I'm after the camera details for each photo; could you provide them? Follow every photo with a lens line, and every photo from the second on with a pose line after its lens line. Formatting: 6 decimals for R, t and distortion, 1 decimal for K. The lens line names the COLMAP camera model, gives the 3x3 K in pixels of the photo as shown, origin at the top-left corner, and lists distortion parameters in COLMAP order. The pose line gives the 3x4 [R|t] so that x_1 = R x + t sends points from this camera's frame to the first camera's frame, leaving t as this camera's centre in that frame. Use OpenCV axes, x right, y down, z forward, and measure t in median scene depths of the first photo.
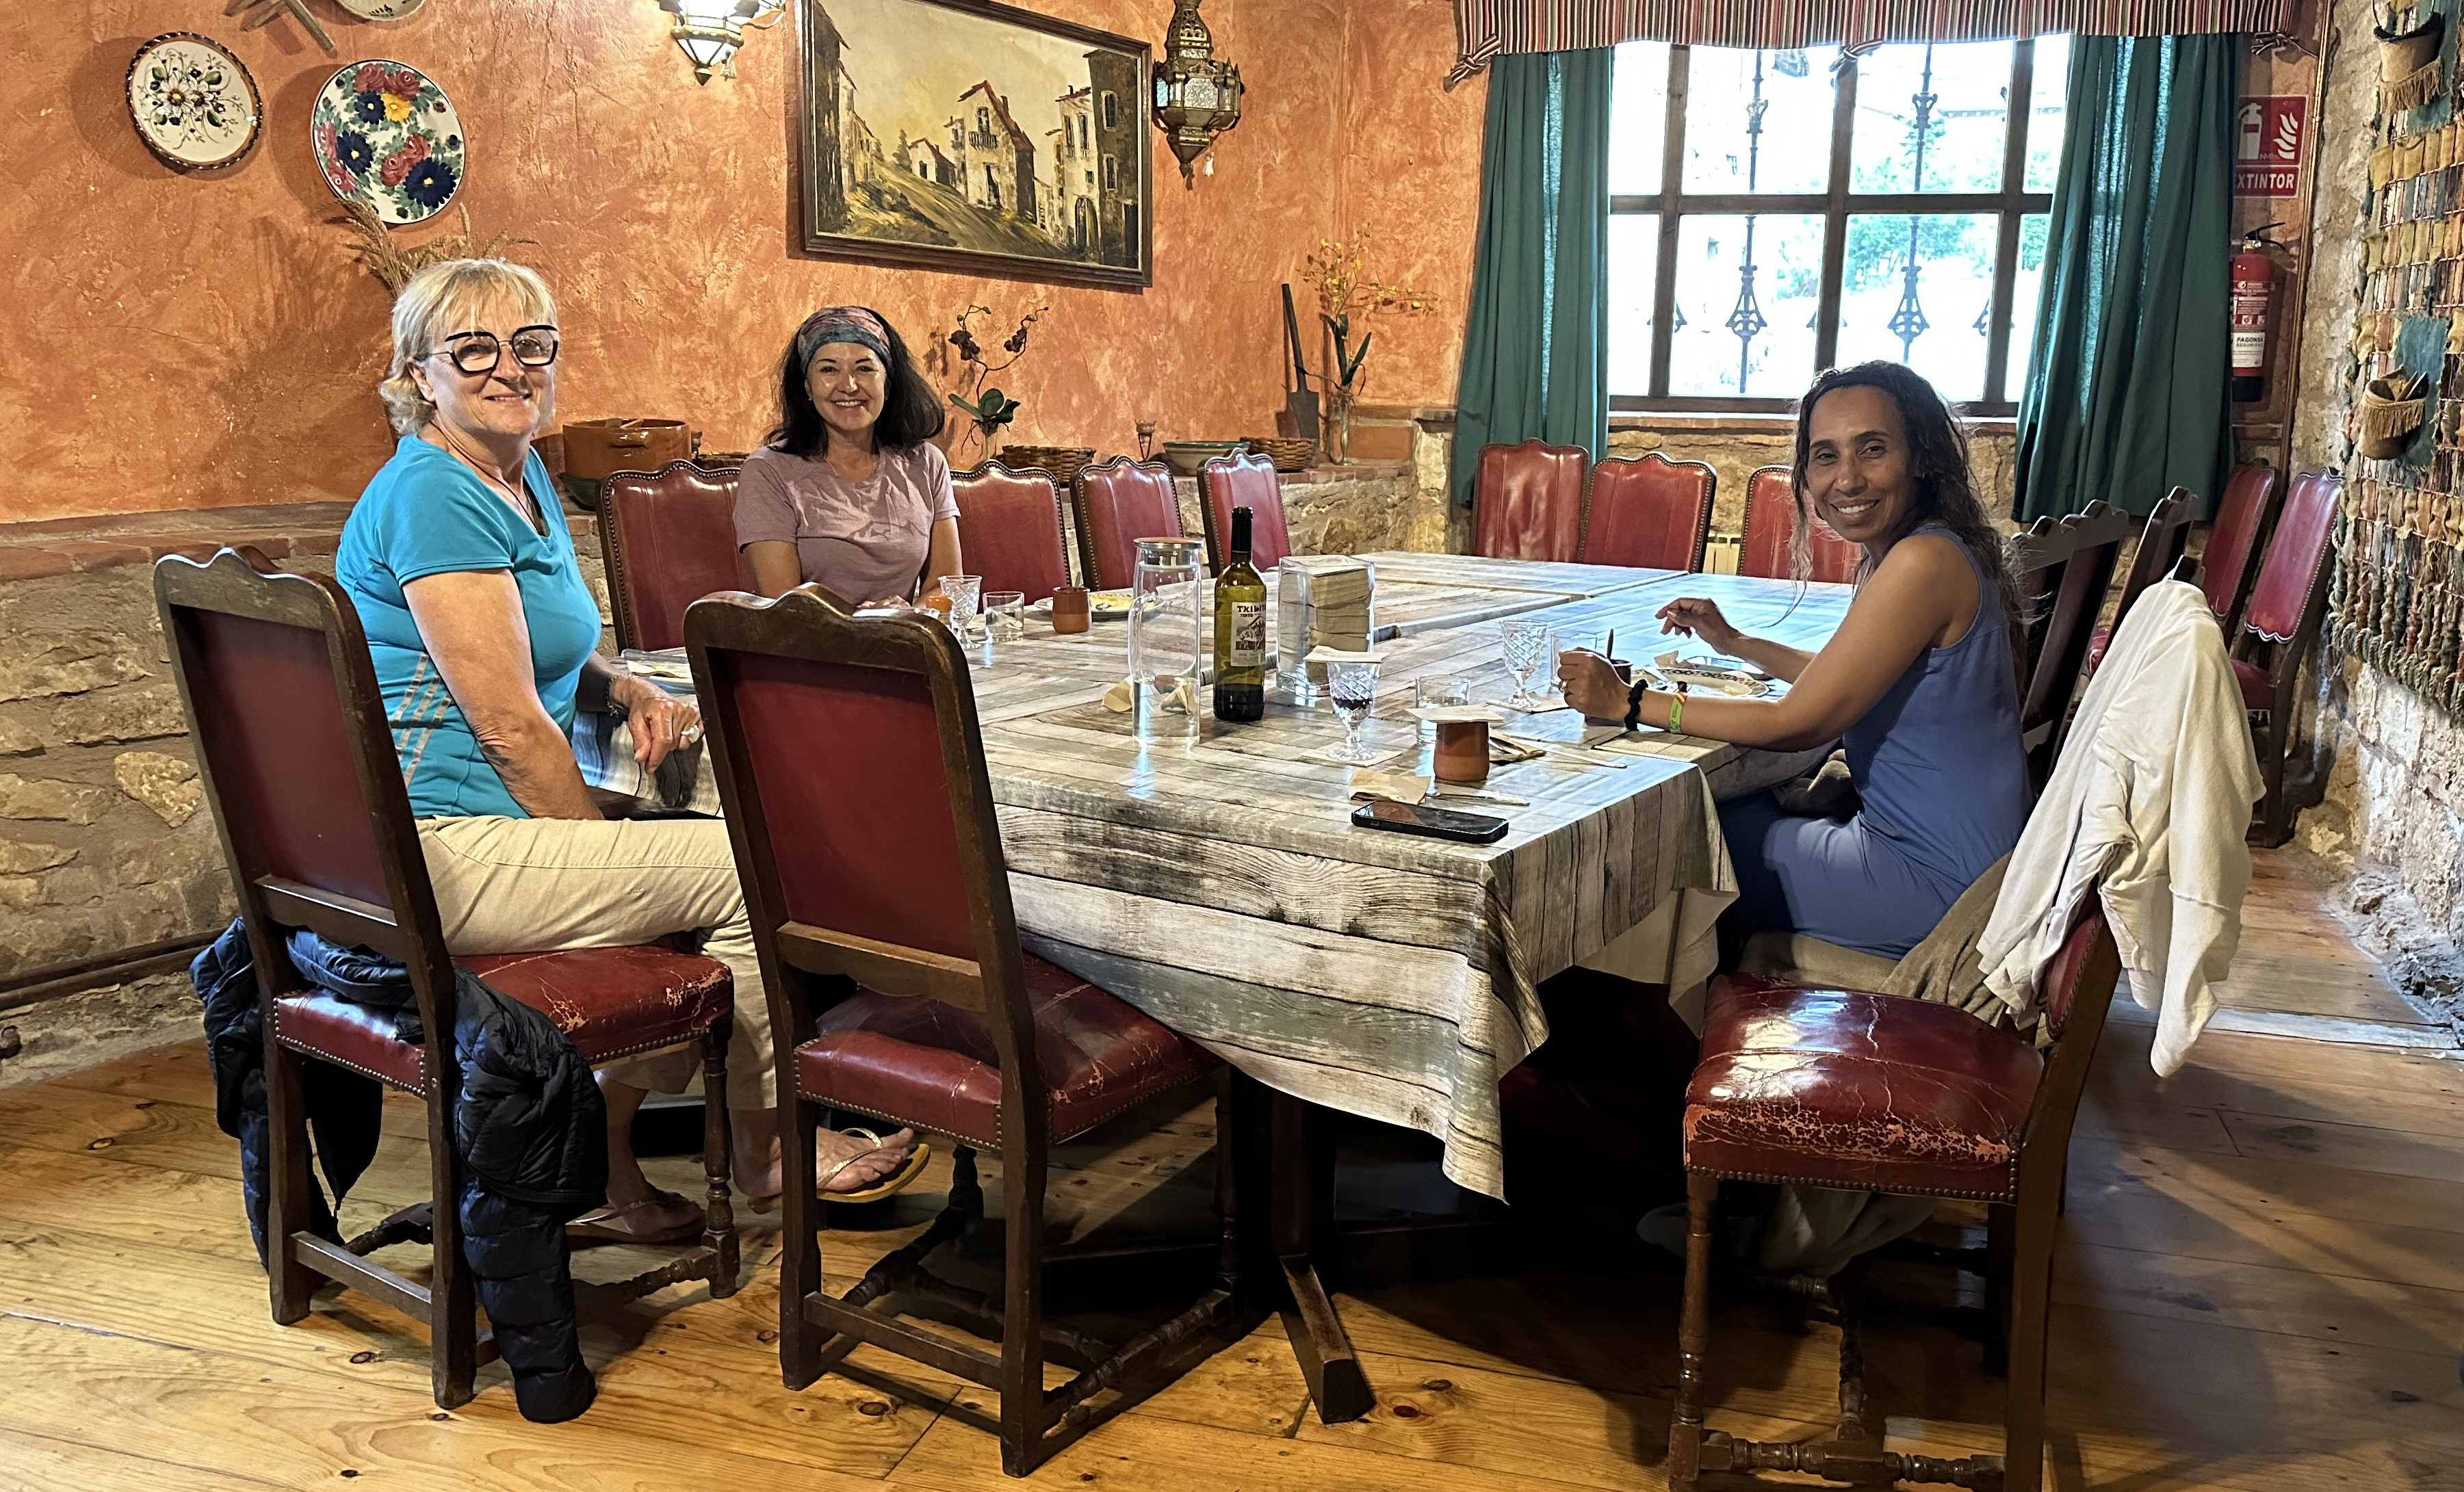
lens RADIAL K [[1907.3, 0, 1277.5], [0, 1907.3, 692.6], [0, 0, 1]] dist [0.119704, -0.230906]
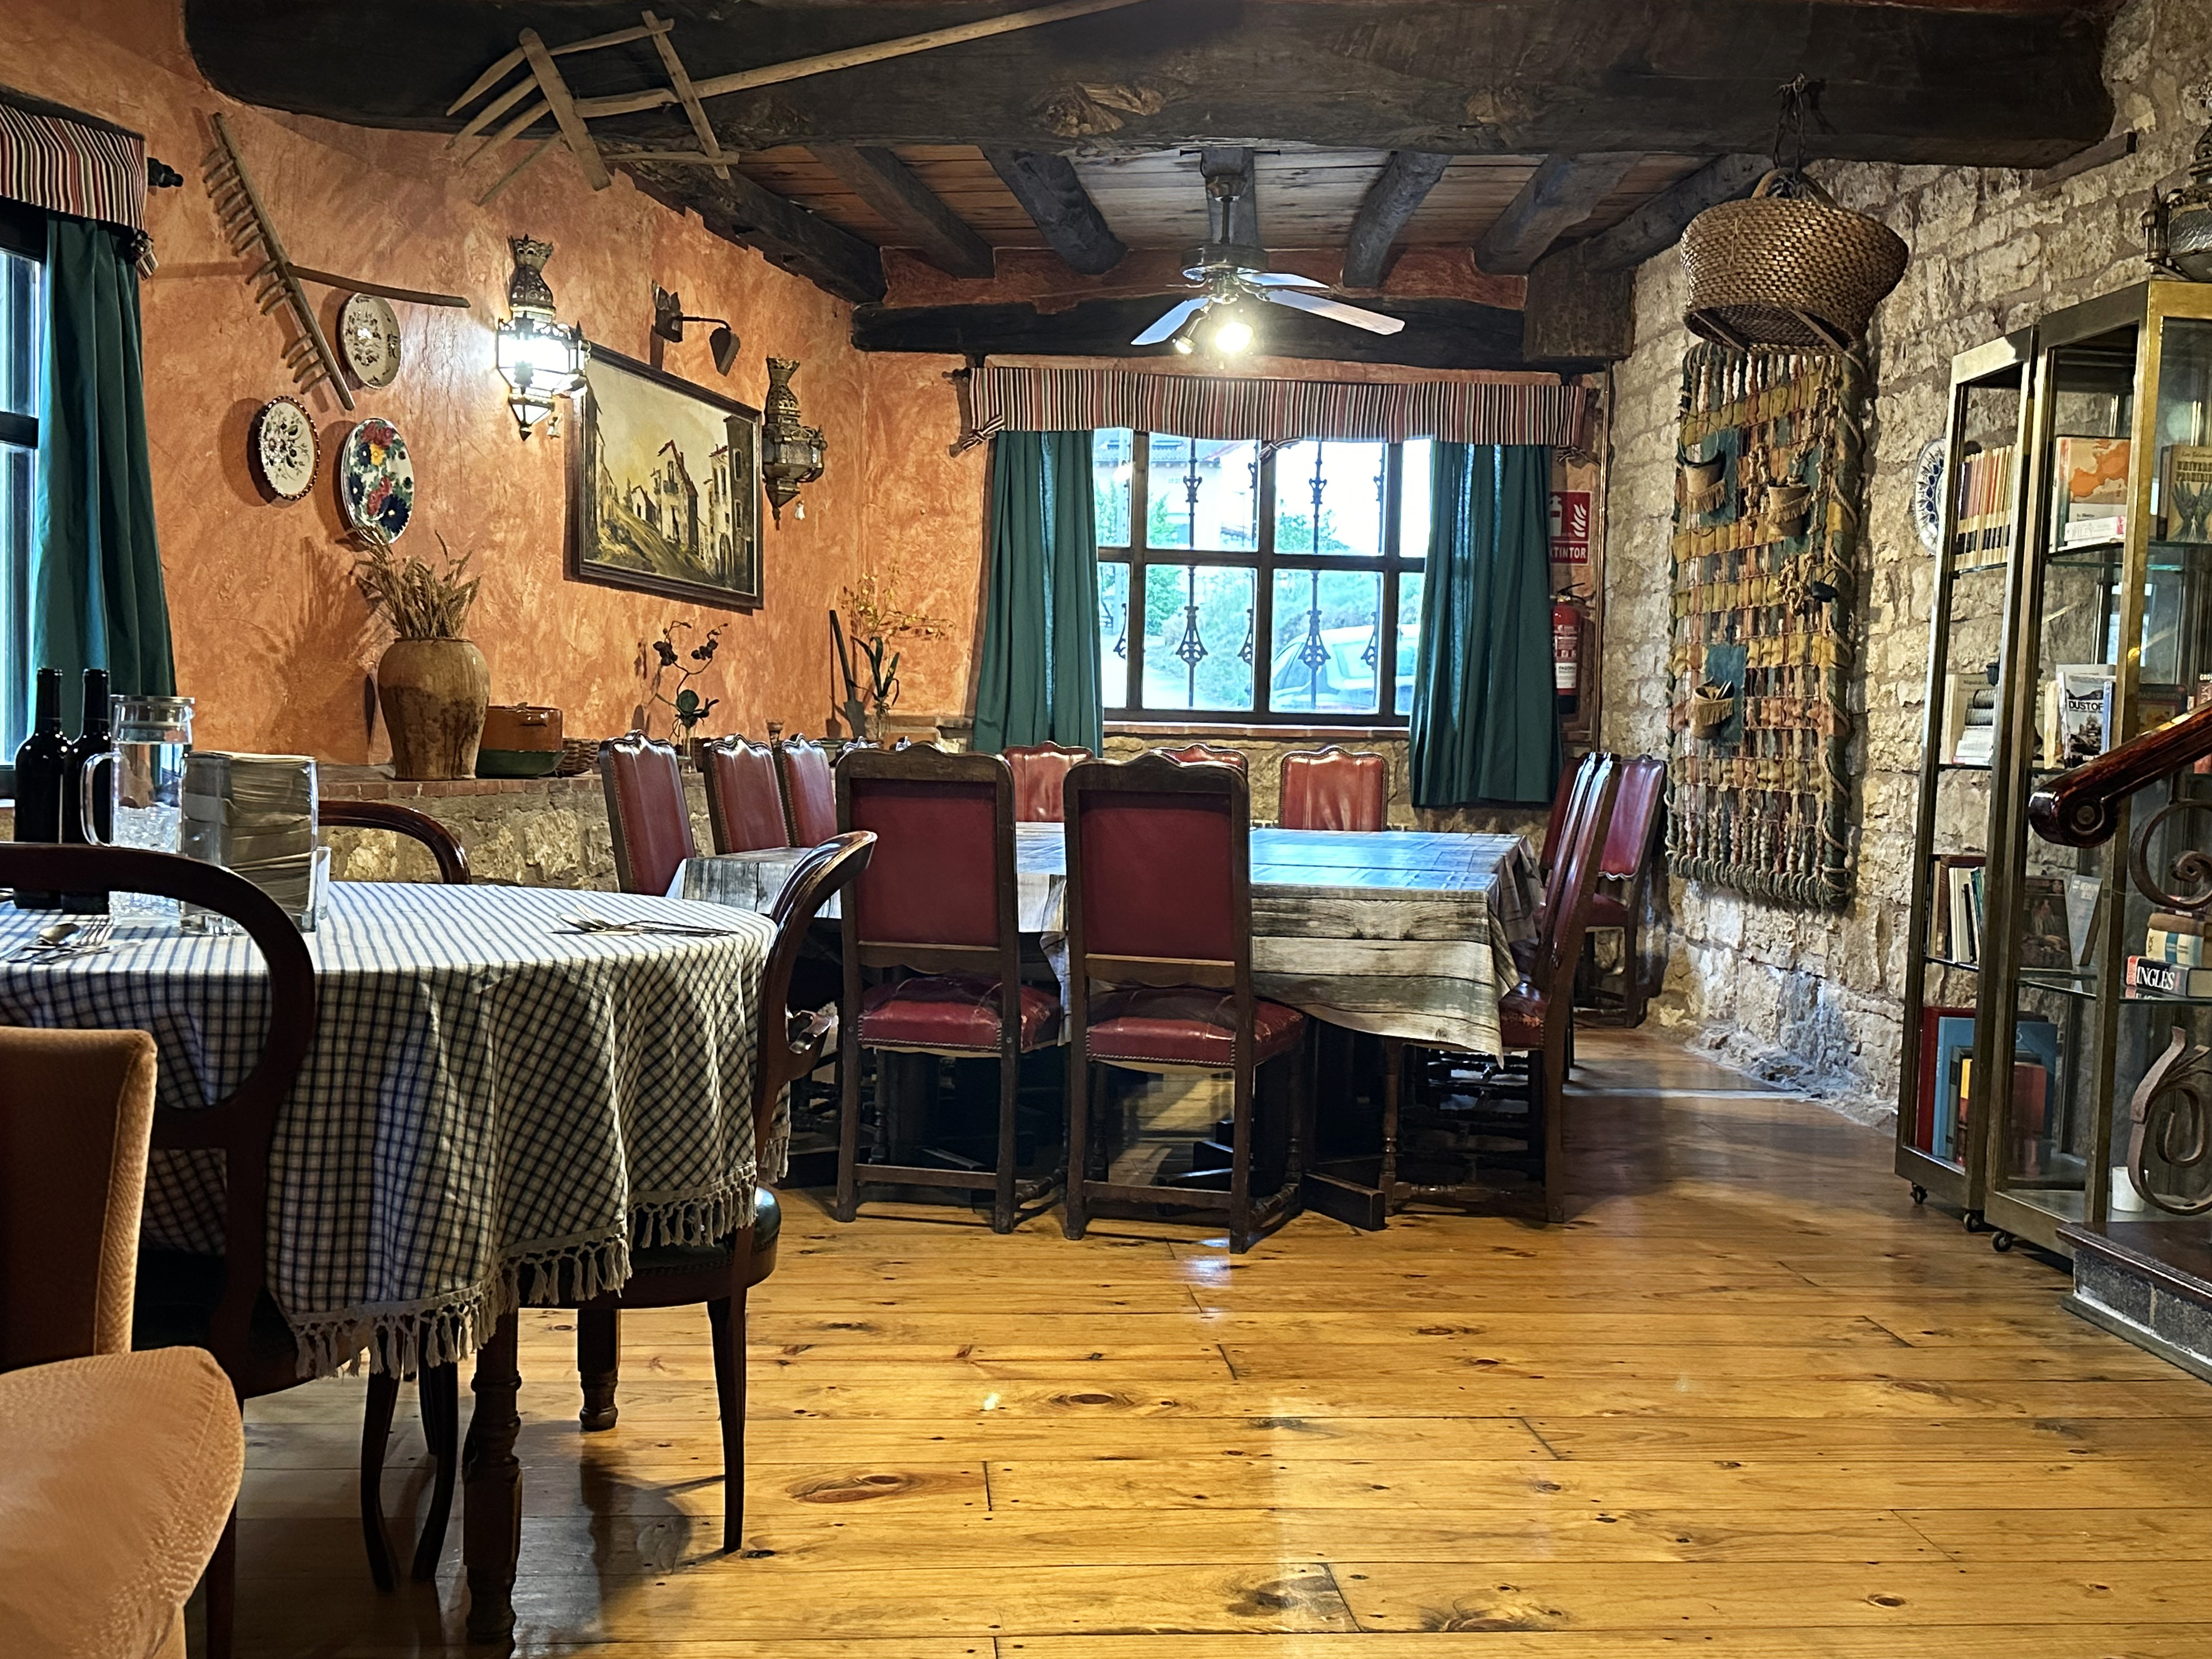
lens RADIAL K [[2266.3, 0, 1106.0], [0, 2266.3, 829.5], [0, 0, 1]] dist [0.106369, 0.006166]
pose [[0.935634, -0.012748, 0.352741, -0.395762], [0.055417, 0.992259, -0.111131, 0.096688], [-0.348594, 0.123526, 0.929098, -0.383736]]
